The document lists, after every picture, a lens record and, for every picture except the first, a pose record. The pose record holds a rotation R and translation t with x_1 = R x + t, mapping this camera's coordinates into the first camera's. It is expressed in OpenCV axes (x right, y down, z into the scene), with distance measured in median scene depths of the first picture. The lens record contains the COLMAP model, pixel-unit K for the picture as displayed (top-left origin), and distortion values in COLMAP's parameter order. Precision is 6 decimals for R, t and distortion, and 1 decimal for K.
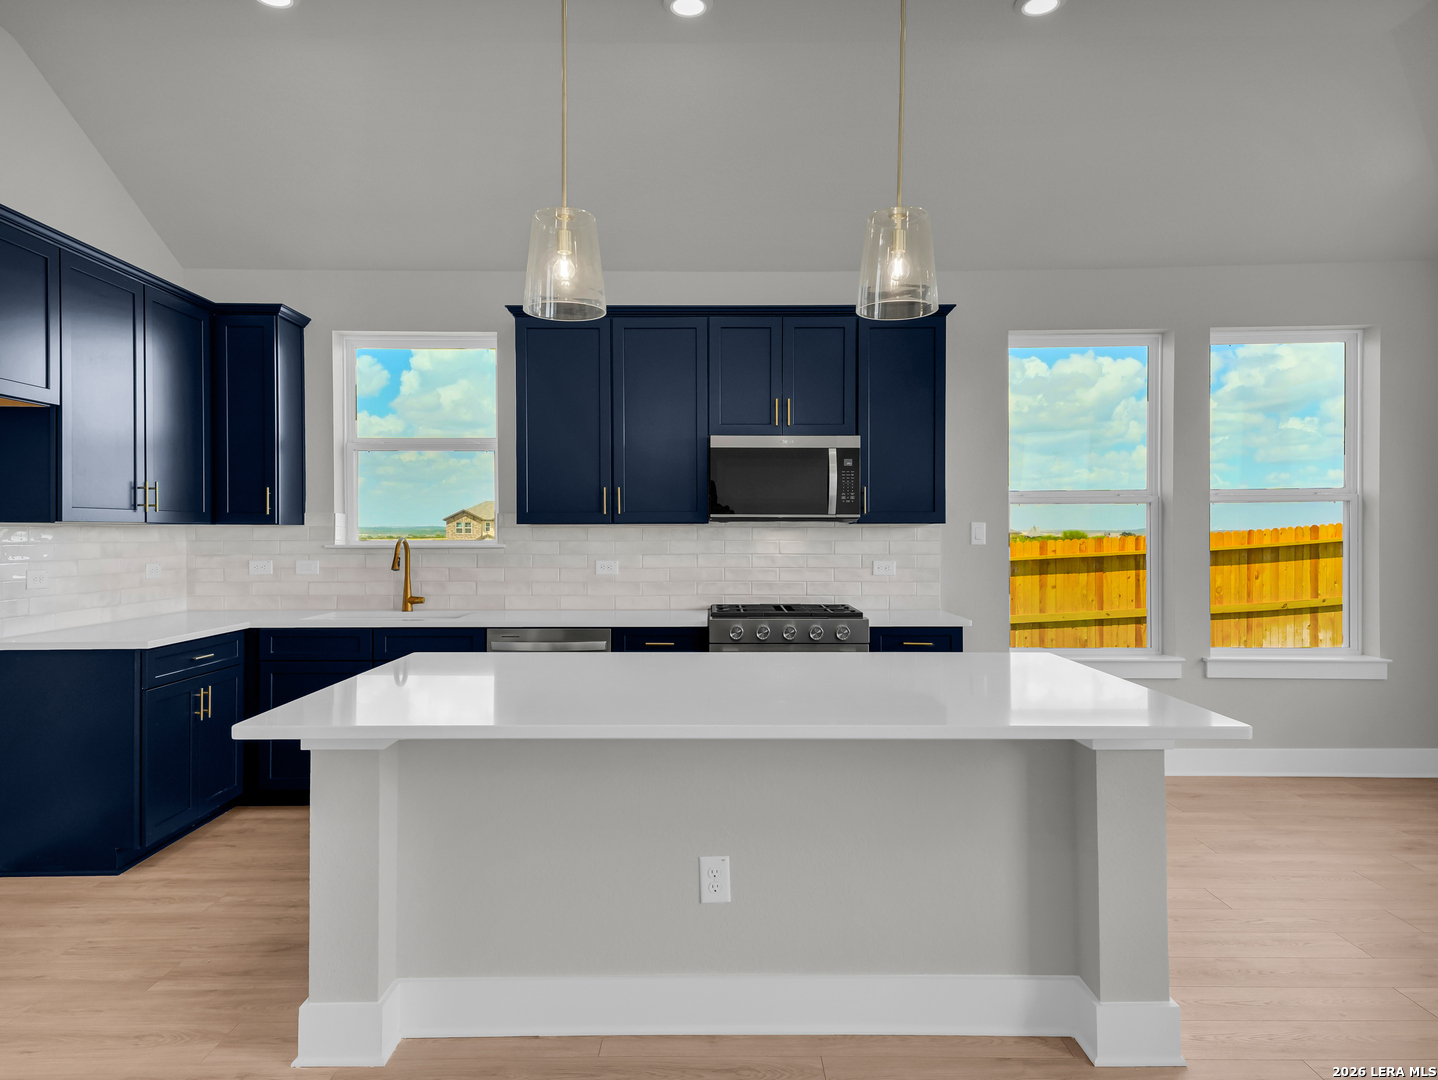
lens RADIAL K [[936.3, 0, 715.5], [0, 936.3, 534.5], [0, 0, 1]] dist [0.076034, -0.012450]
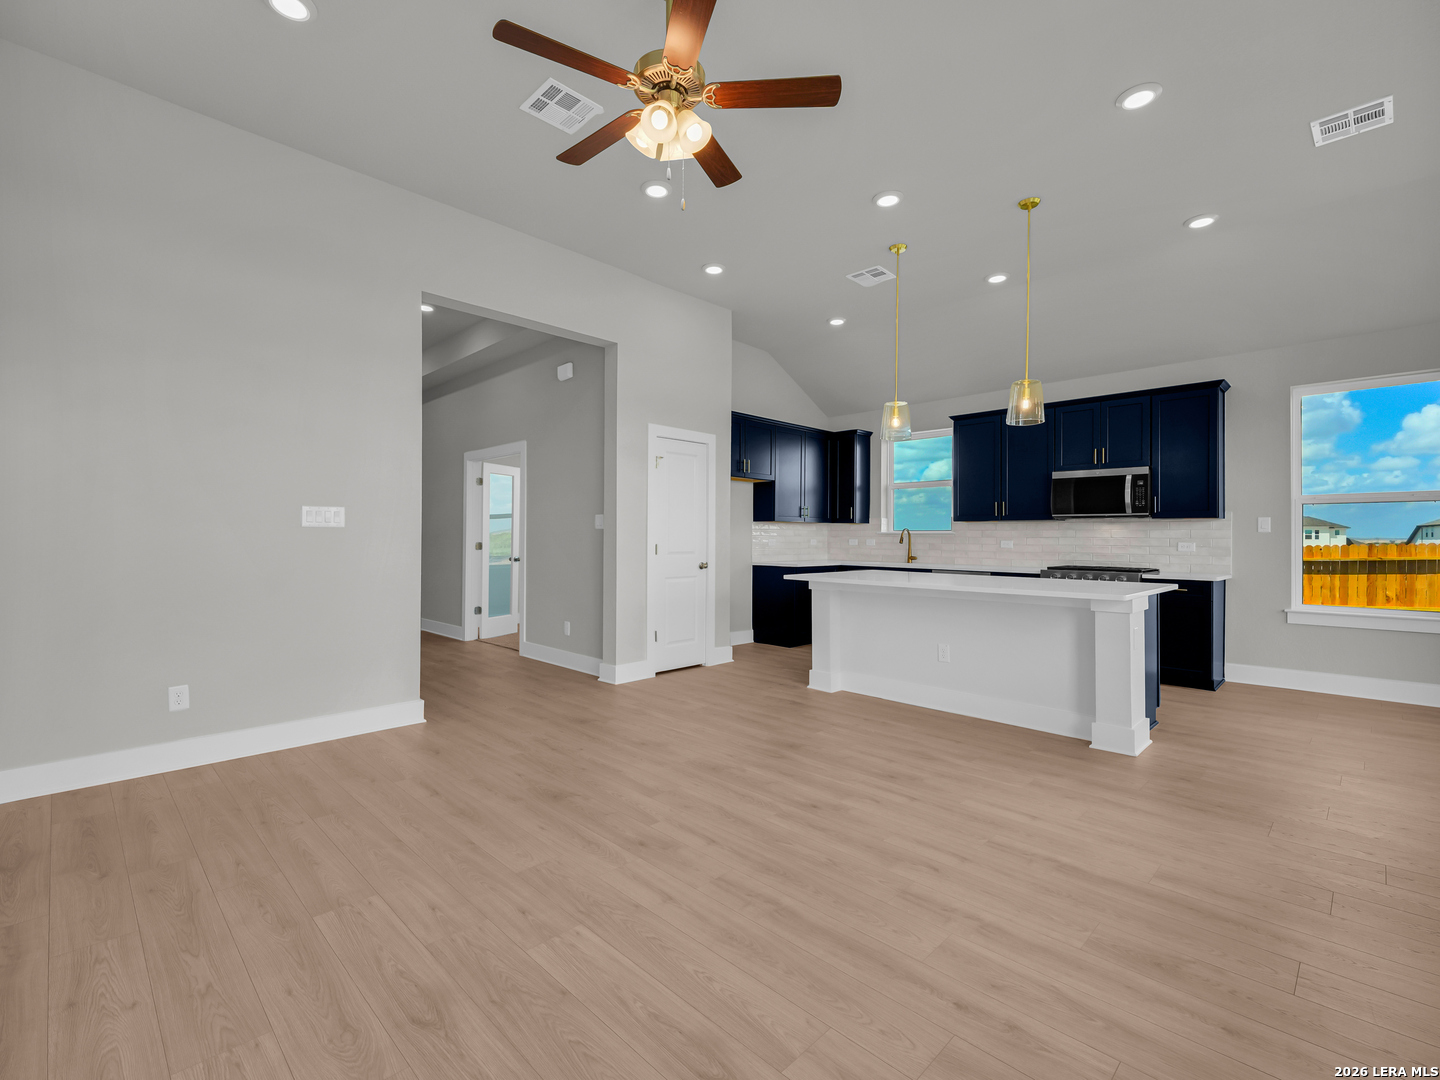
lens RADIAL K [[650.9, 0, 716.5], [0, 650.9, 530.5], [0, 0, 1]] dist [0.020621, -0.004461]
pose [[0.704886, -0.001681, -0.709318, 0.405566], [-0.008198, 0.999911, -0.010517, 0.025970], [0.709273, 0.013228, 0.704810, -0.340238]]
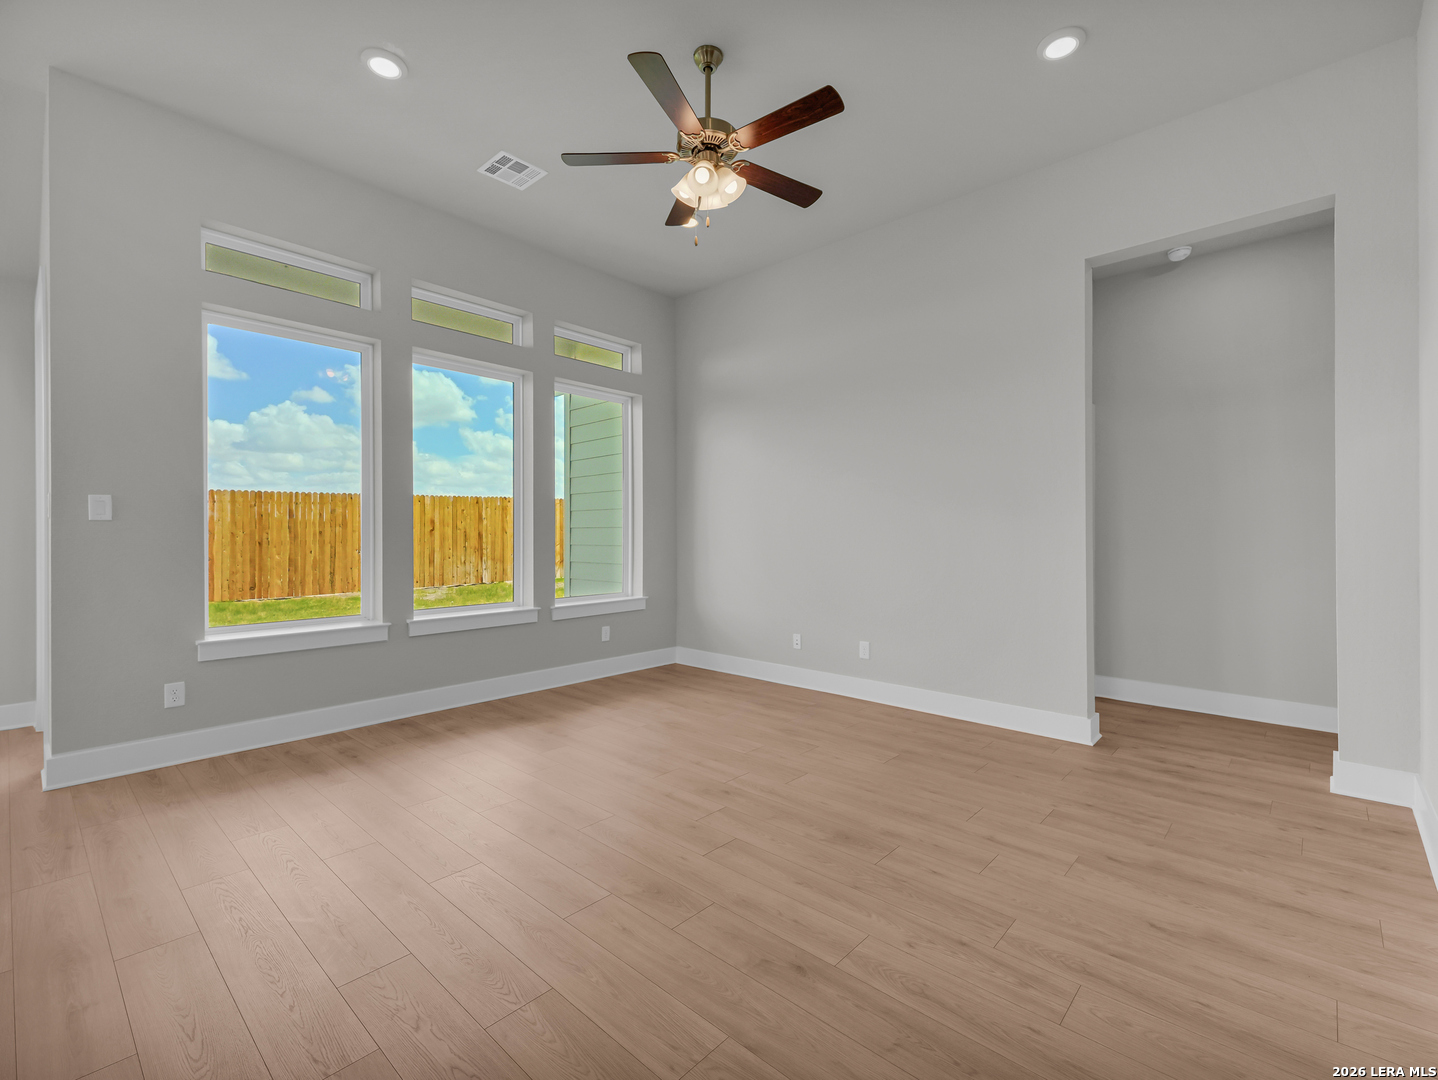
lens RADIAL K [[650.0, 0, 718.4], [0, 650.0, 536.9], [0, 0, 1]] dist [0.020621, -0.004461]
pose [[-0.735595, -0.003490, 0.677412, -0.367726], [0.003022, 0.999960, 0.008434, 0.022987], [-0.677415, 0.008251, -0.735555, 0.398262]]
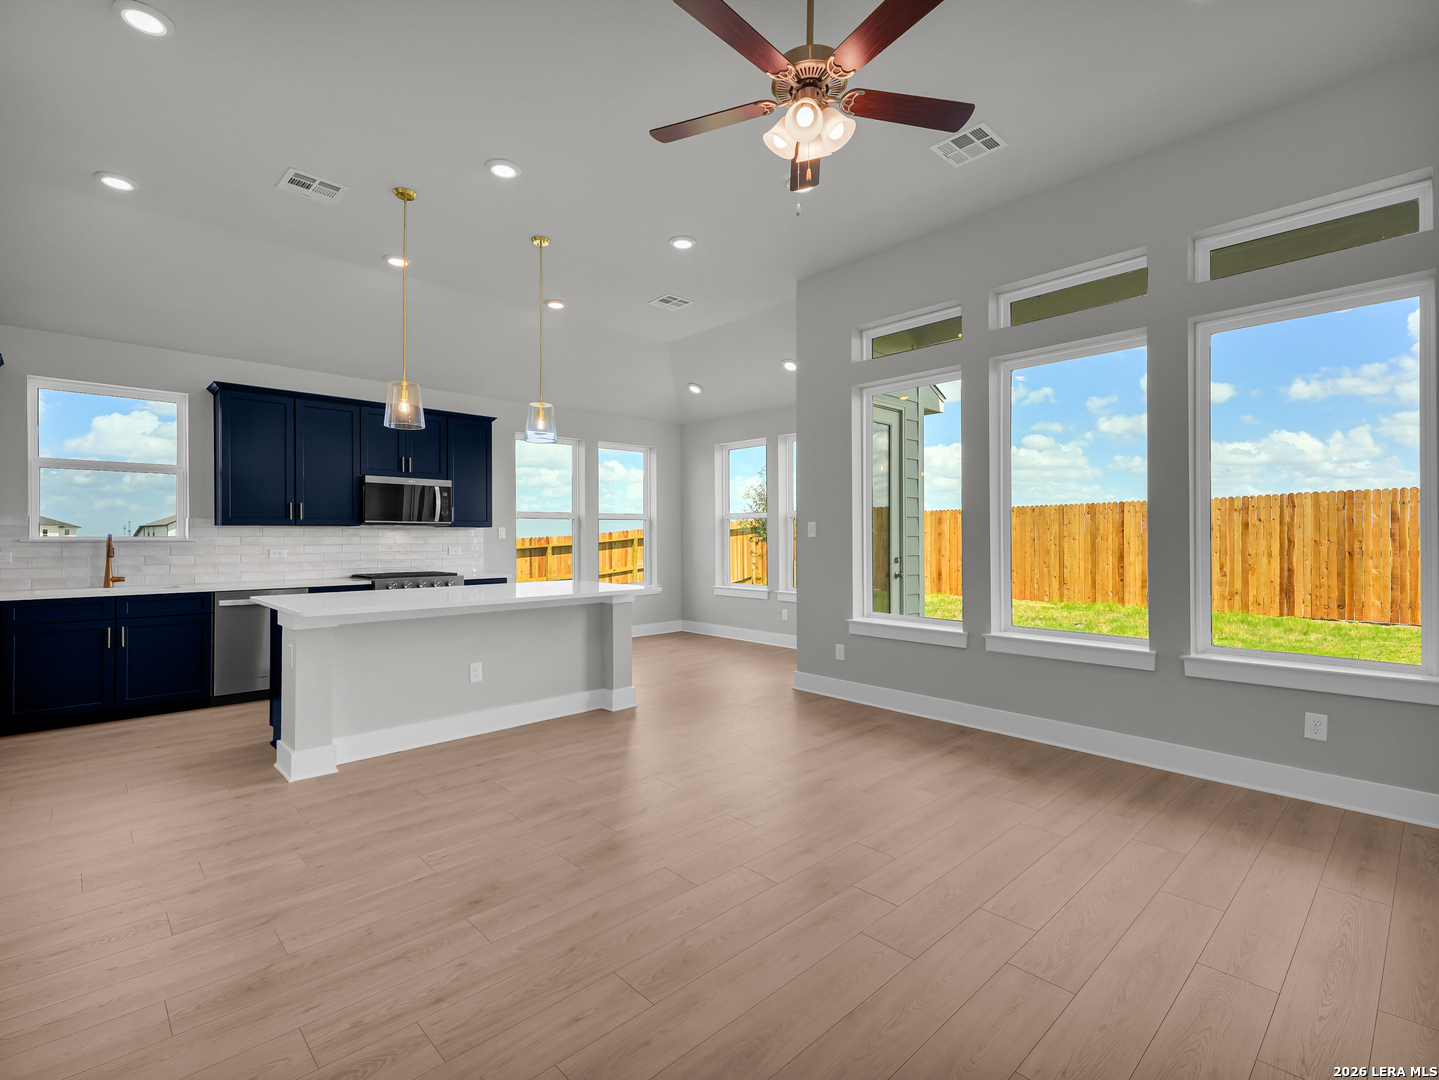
lens RADIAL K [[673.9, 0, 711.2], [0, 673.9, 534.7], [0, 0, 1]] dist [0.010050, -0.001445]
pose [[0.731808, 0.002978, 0.681504, -0.357507], [0.003326, 0.999963, -0.007941, 0.015142], [-0.681503, 0.008078, 0.731771, -0.322948]]
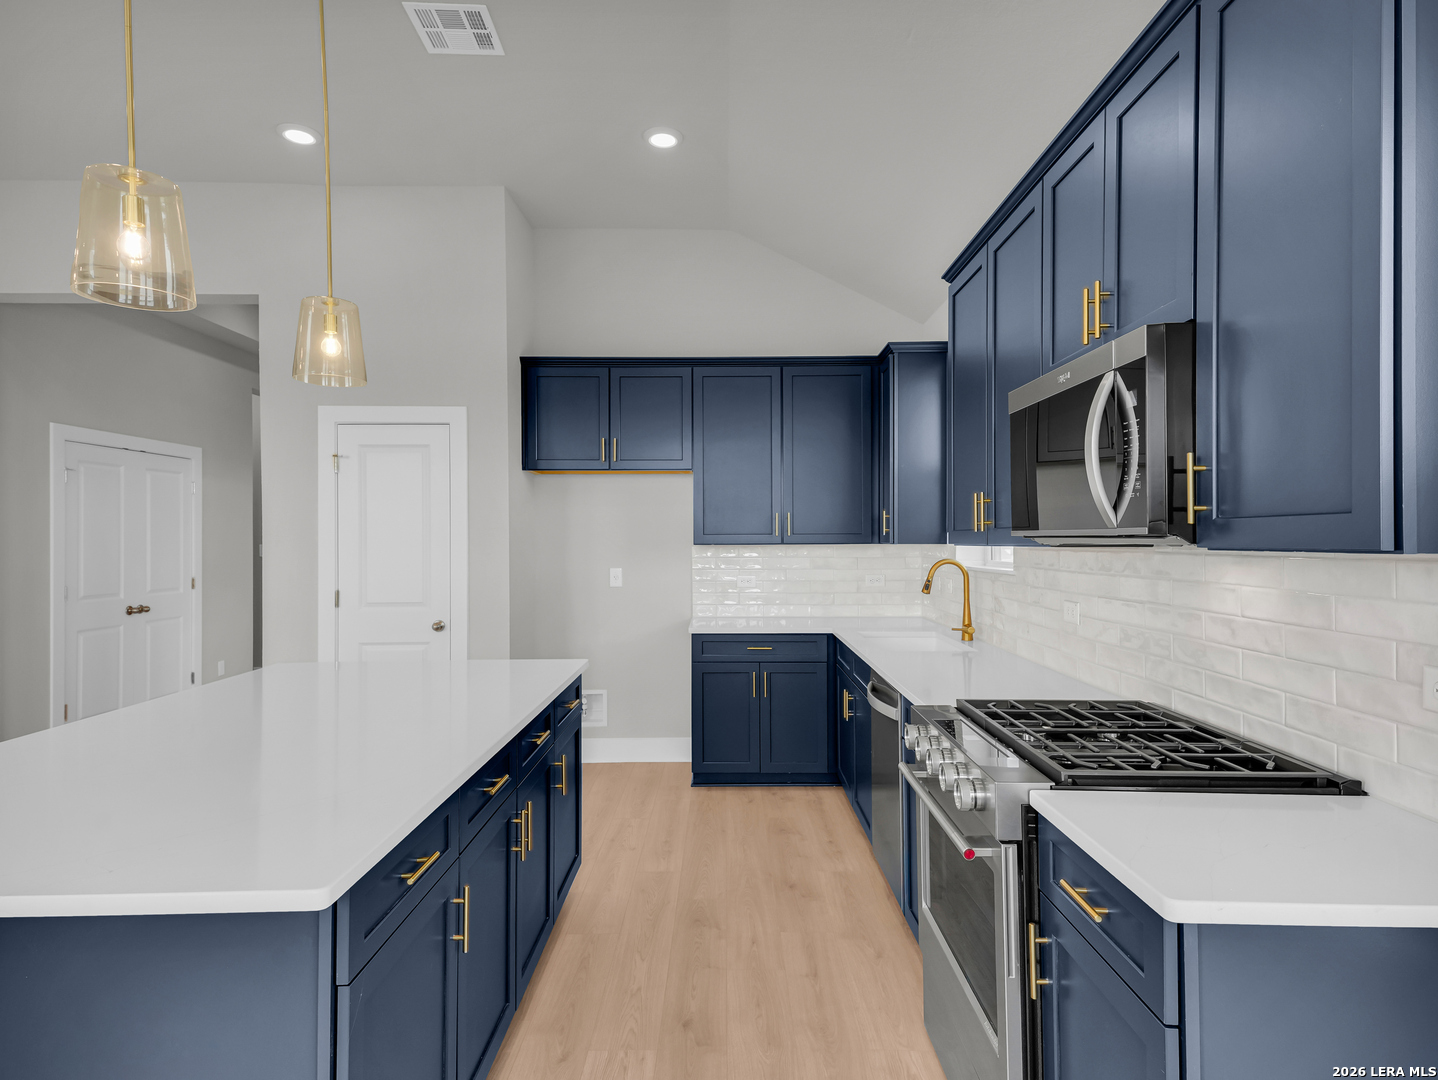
lens RADIAL K [[812.2, 0, 719.2], [0, 812.2, 541.5], [0, 0, 1]] dist [-0.019044, -0.000137]
pose [[-0.000618, 0.003601, -0.999993, 0.439190], [0.003280, 0.999988, 0.003598, -0.016177], [0.999994, -0.003278, -0.000630, 0.759480]]
